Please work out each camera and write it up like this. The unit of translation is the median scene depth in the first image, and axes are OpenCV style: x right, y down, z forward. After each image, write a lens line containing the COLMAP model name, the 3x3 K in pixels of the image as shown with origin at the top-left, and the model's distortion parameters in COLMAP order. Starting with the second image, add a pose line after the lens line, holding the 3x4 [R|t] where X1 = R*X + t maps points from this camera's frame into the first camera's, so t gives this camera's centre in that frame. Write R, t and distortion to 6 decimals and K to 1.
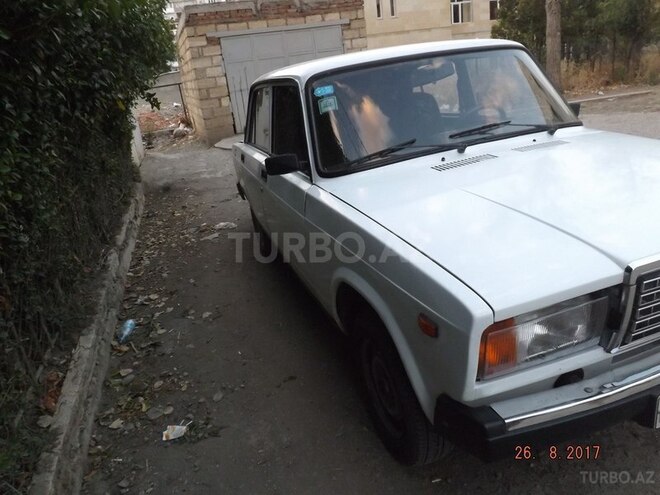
lens RADIAL K [[465.4, 0, 330.0], [0, 465.4, 247.5], [0, 0, 1]] dist [0.000862, 0.000058]
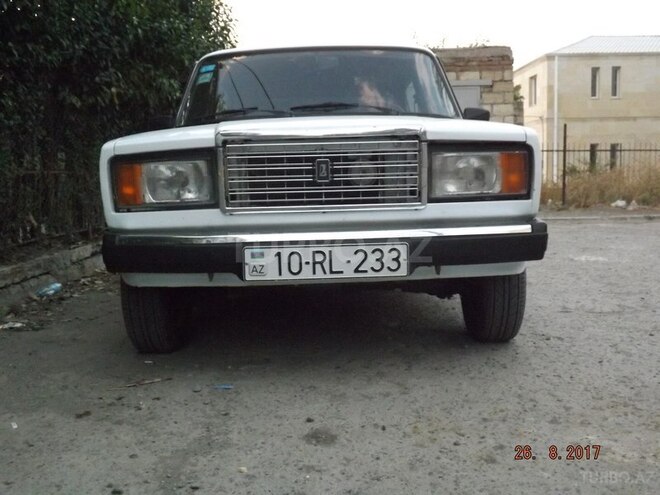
lens RADIAL K [[679.7, 0, 330.0], [0, 679.7, 247.5], [0, 0, 1]] dist [0.003126, 0.000929]
pose [[0.954269, 0.133957, -0.267259, 0.123048], [-0.191454, 0.960448, -0.202201, 0.056794], [0.229602, 0.244121, 0.942172, -0.058968]]
